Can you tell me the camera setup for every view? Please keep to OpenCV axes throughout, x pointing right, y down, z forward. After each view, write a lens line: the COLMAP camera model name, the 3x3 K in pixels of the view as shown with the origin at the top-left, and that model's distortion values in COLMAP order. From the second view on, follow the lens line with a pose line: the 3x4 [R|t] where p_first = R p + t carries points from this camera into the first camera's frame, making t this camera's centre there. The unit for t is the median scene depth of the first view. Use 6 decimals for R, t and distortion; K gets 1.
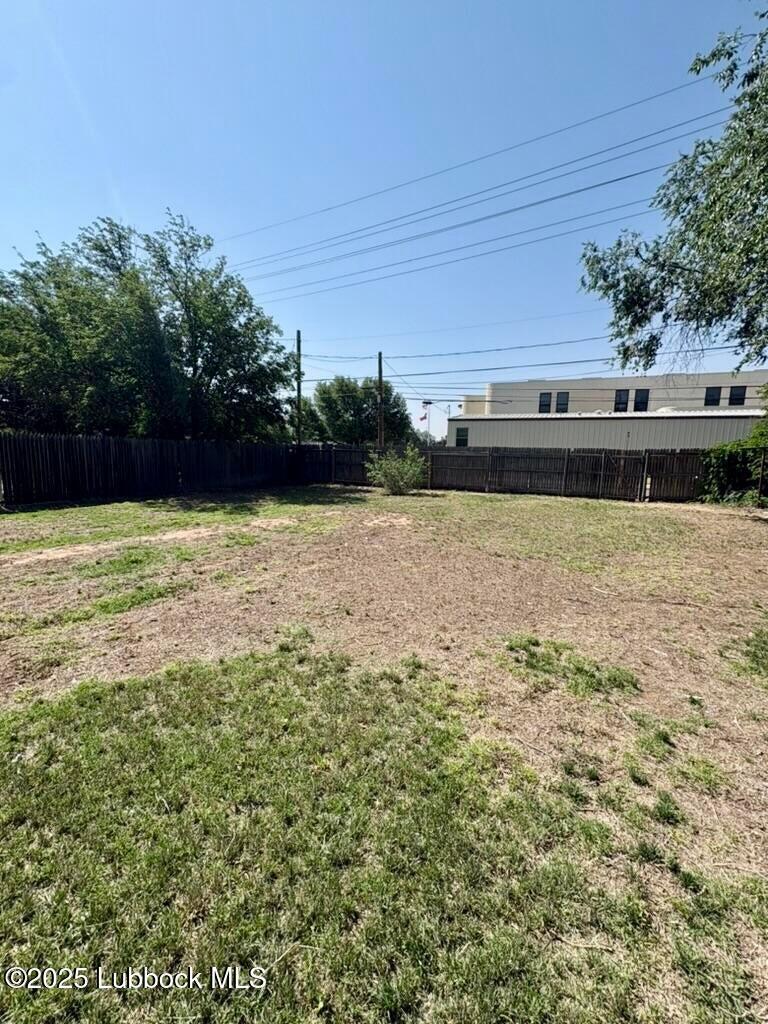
lens RADIAL K [[407.0, 0, 385.4], [0, 407.0, 511.6], [0, 0, 1]] dist [0.000834, -0.000351]
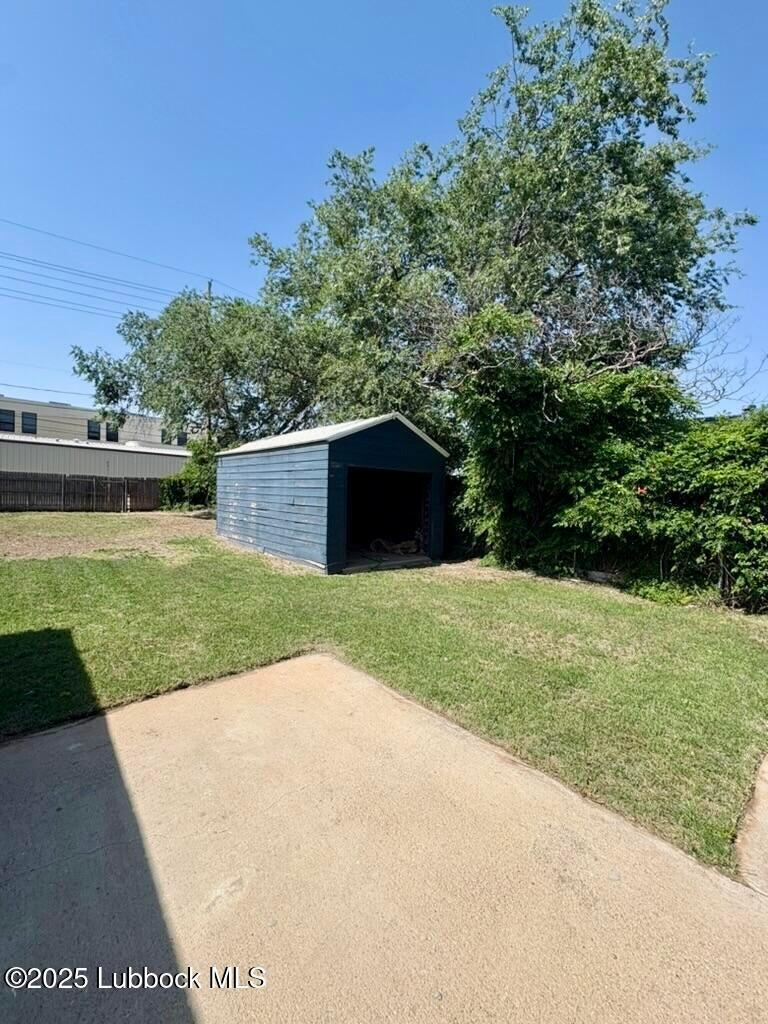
lens RADIAL K [[407.0, 0, 386.6], [0, 407.0, 513.0], [0, 0, 1]] dist [0.000834, -0.000351]
pose [[0.412459, -0.048784, 0.909669, -0.254463], [0.096005, 0.995332, 0.009847, 0.042656], [-0.905903, 0.083271, 0.415218, -0.371433]]
